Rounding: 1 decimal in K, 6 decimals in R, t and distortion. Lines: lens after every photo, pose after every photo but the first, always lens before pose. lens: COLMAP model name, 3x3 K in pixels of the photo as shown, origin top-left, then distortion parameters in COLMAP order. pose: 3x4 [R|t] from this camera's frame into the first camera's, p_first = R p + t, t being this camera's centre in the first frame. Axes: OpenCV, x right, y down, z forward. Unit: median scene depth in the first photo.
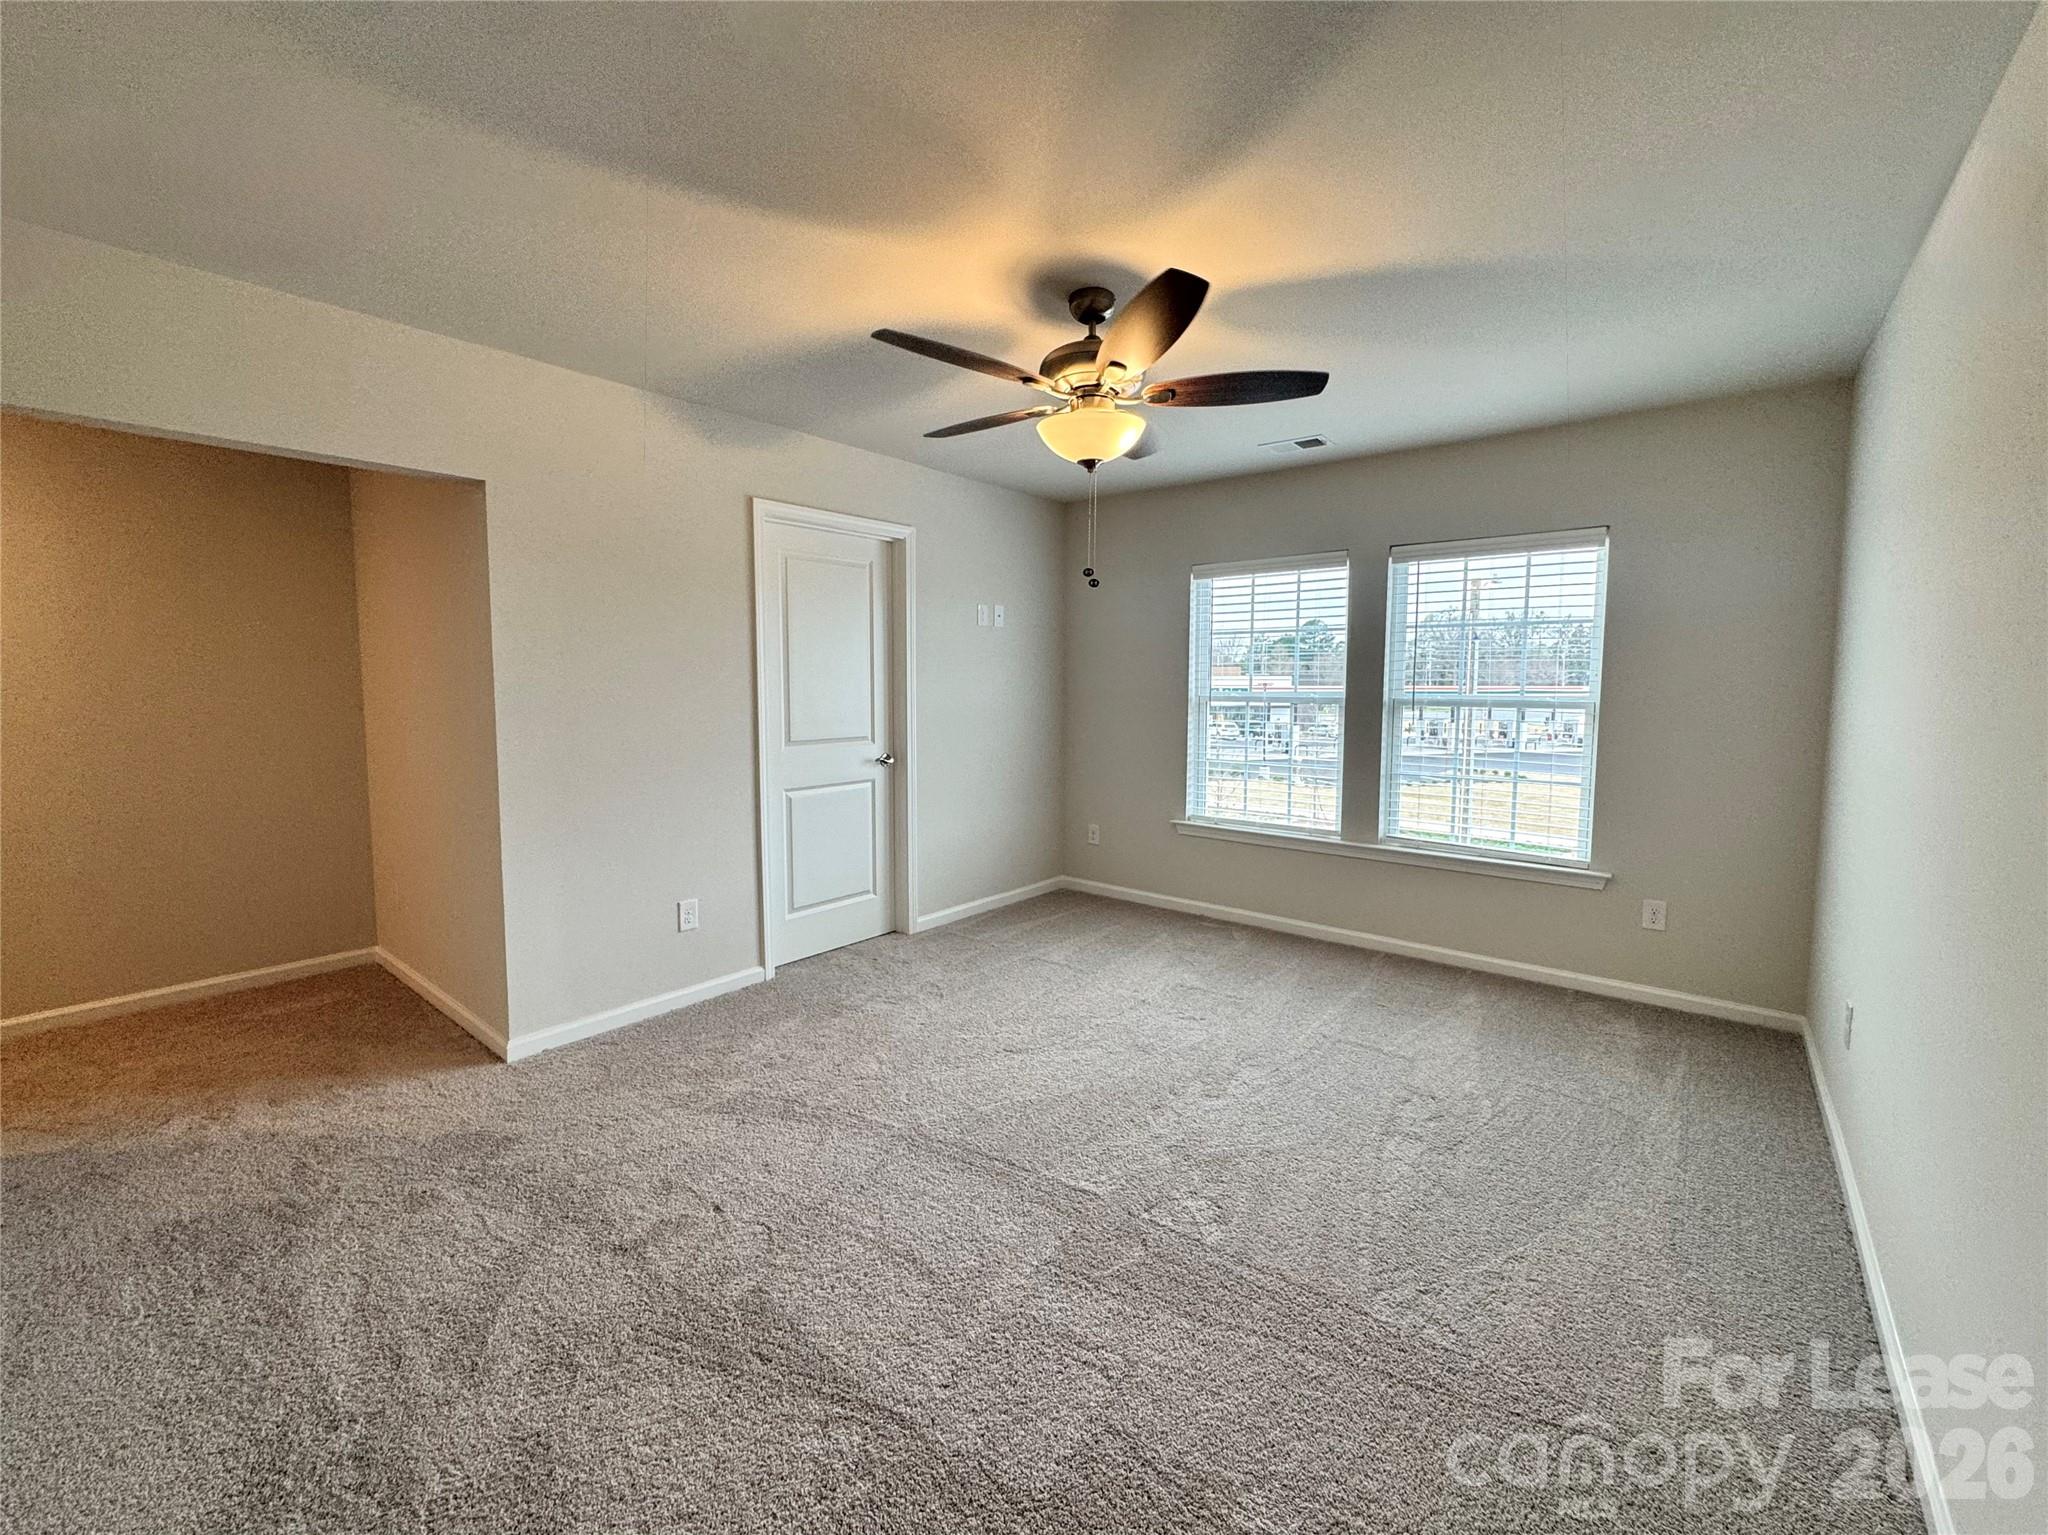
lens RADIAL K [[837.1, 0, 1031.2], [0, 837.1, 751.9], [0, 0, 1]] dist [-0.002448, -0.000129]
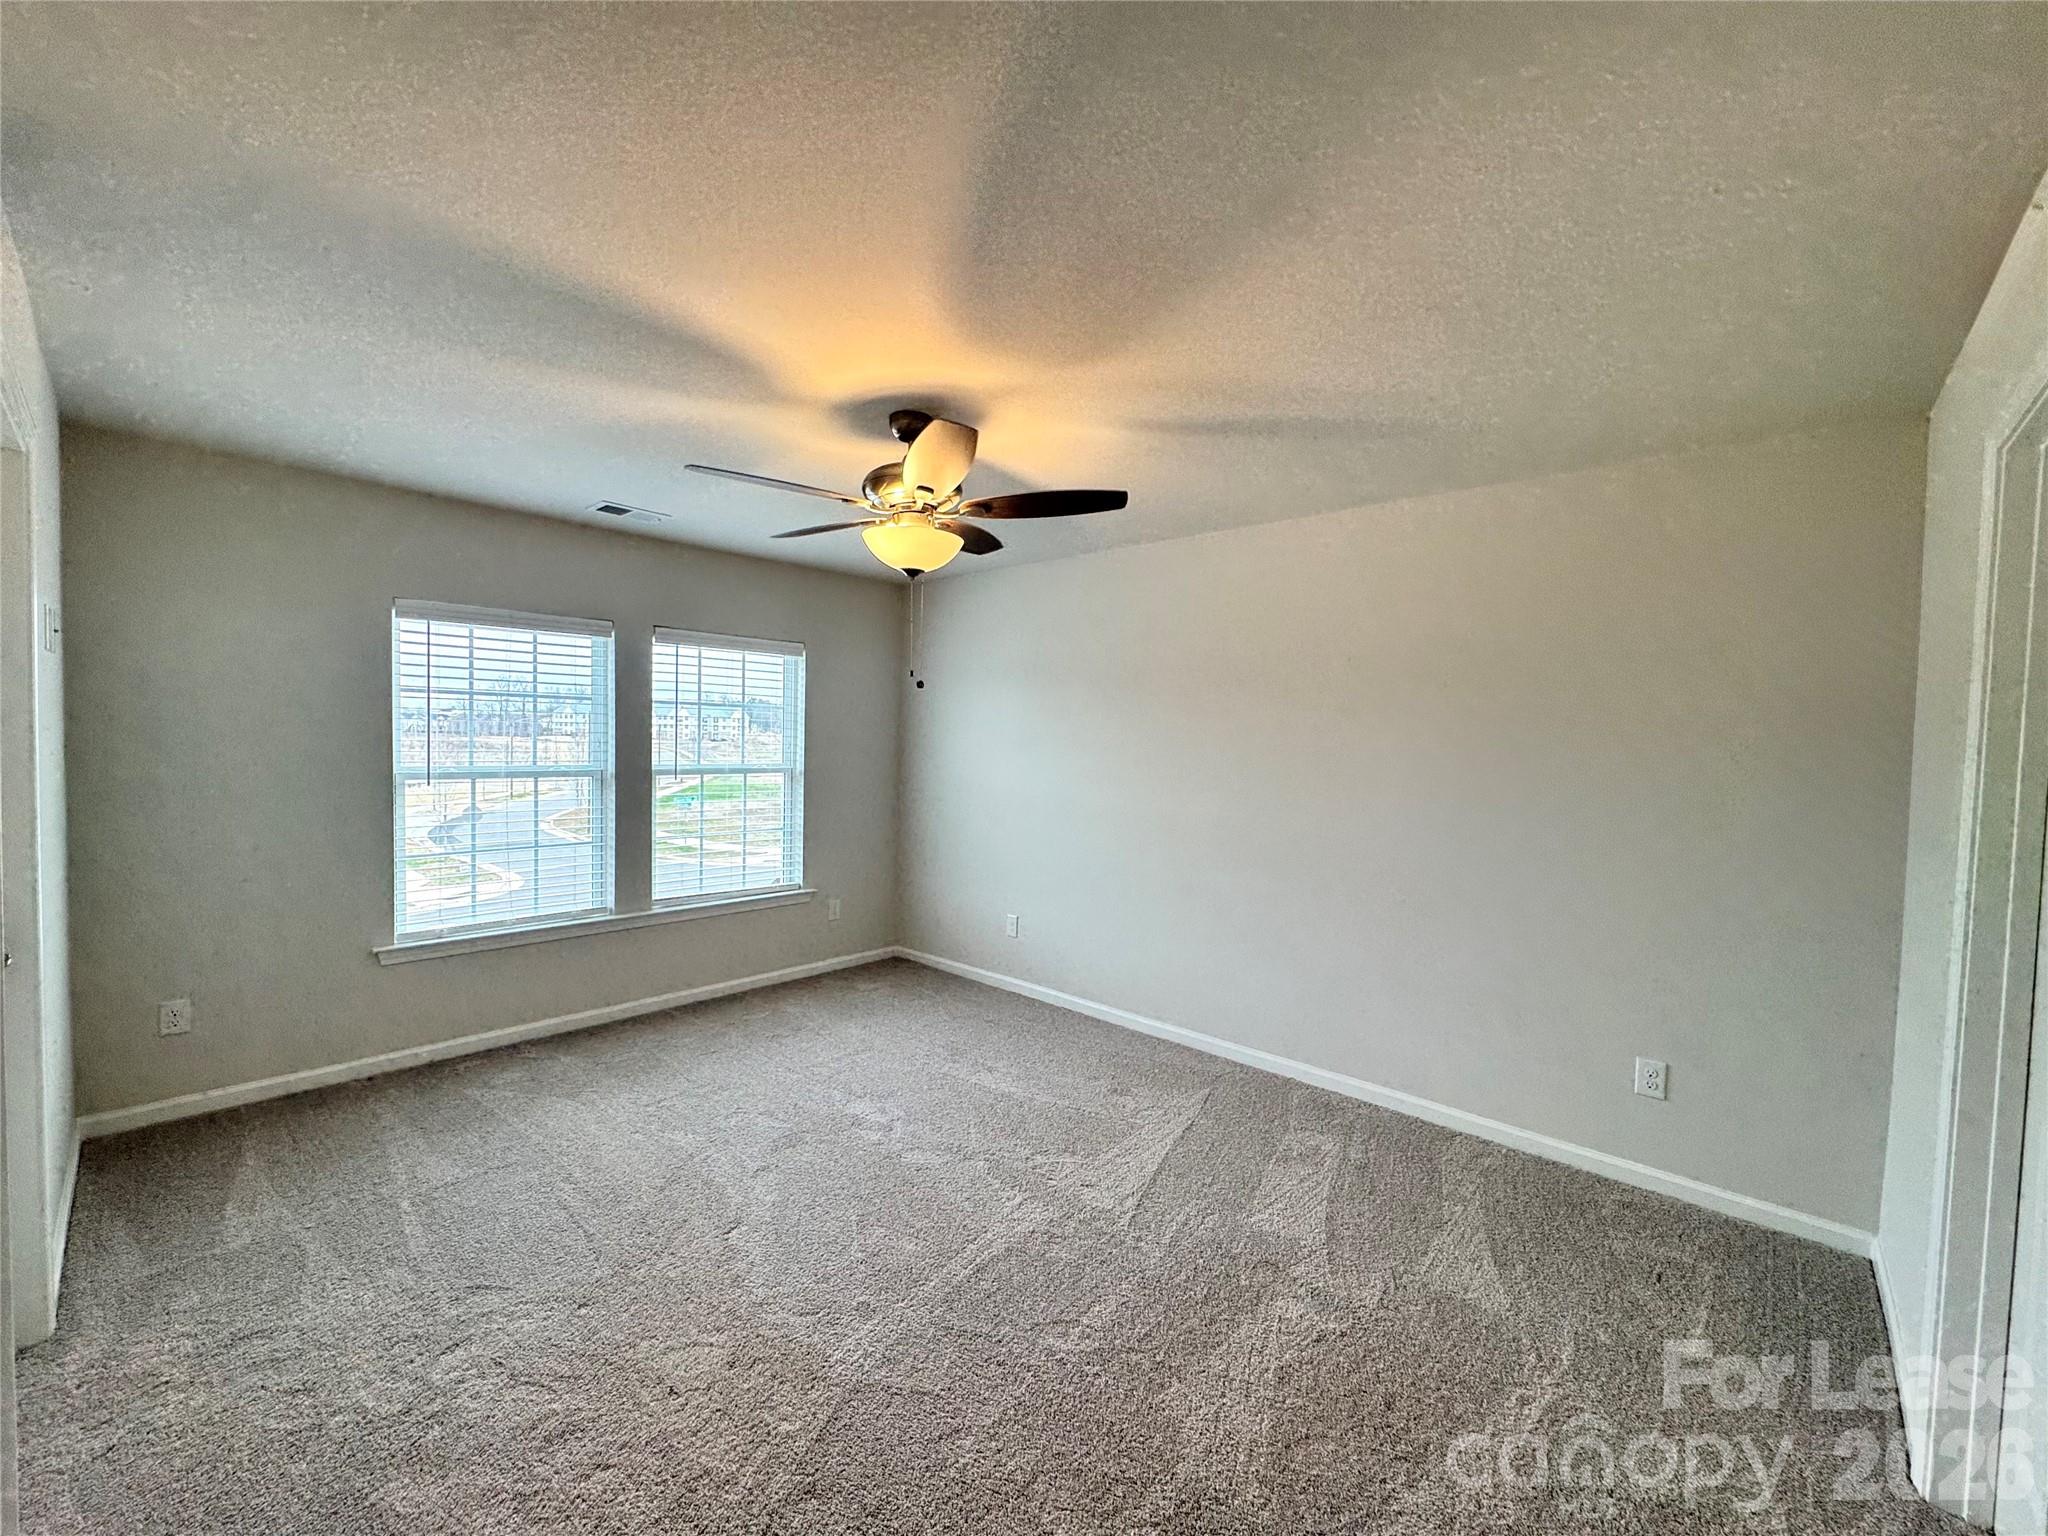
lens RADIAL K [[818.6, 0, 1027.8], [0, 818.6, 768.3], [0, 0, 1]] dist [-0.003660, 0.000109]
pose [[0.075813, -0.039525, 0.996338, -0.552524], [0.066752, 0.997174, 0.034479, -0.067588], [-0.994885, 0.063893, 0.078237, 0.442189]]
